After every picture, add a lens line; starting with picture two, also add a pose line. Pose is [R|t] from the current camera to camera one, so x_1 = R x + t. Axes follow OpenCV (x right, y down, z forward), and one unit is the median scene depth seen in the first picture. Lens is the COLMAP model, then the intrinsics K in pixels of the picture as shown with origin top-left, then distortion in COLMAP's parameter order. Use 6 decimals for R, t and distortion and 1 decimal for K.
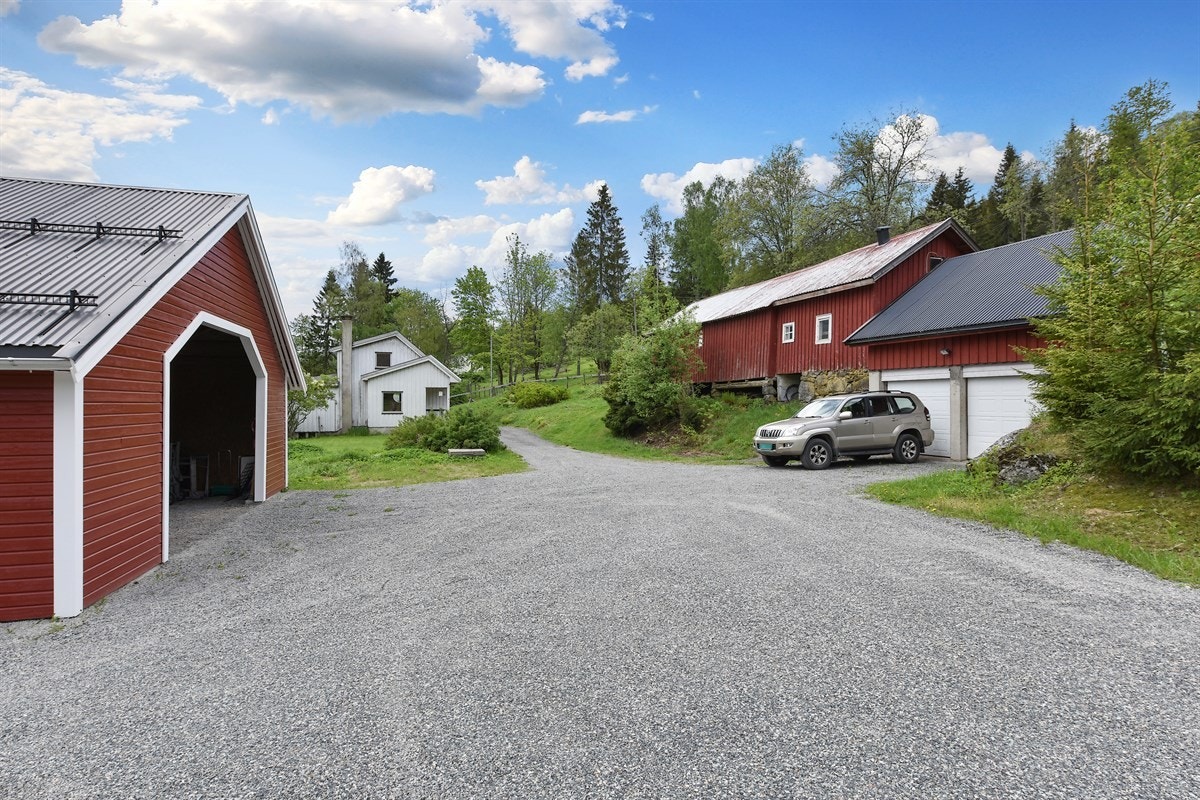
lens RADIAL K [[621.4, 0, 605.4], [0, 621.4, 401.8], [0, 0, 1]] dist [0.001417, -0.001185]
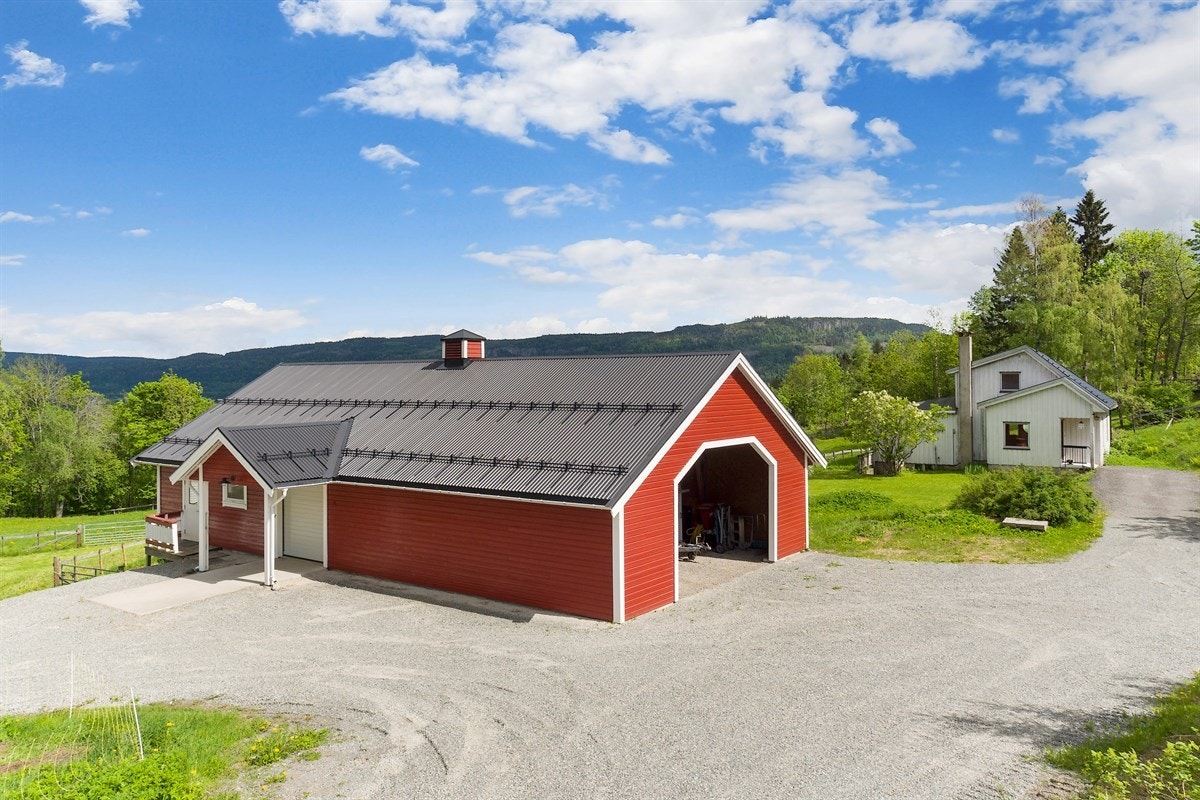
lens RADIAL K [[860.6, 0, 601.5], [0, 860.6, 403.2], [0, 0, 1]] dist [0.000381, 0.001550]
pose [[0.615763, 0.011832, -0.787843, 0.208613], [0.008149, 0.999738, 0.021384, -0.068901], [0.787889, -0.019588, 0.615505, -0.122988]]
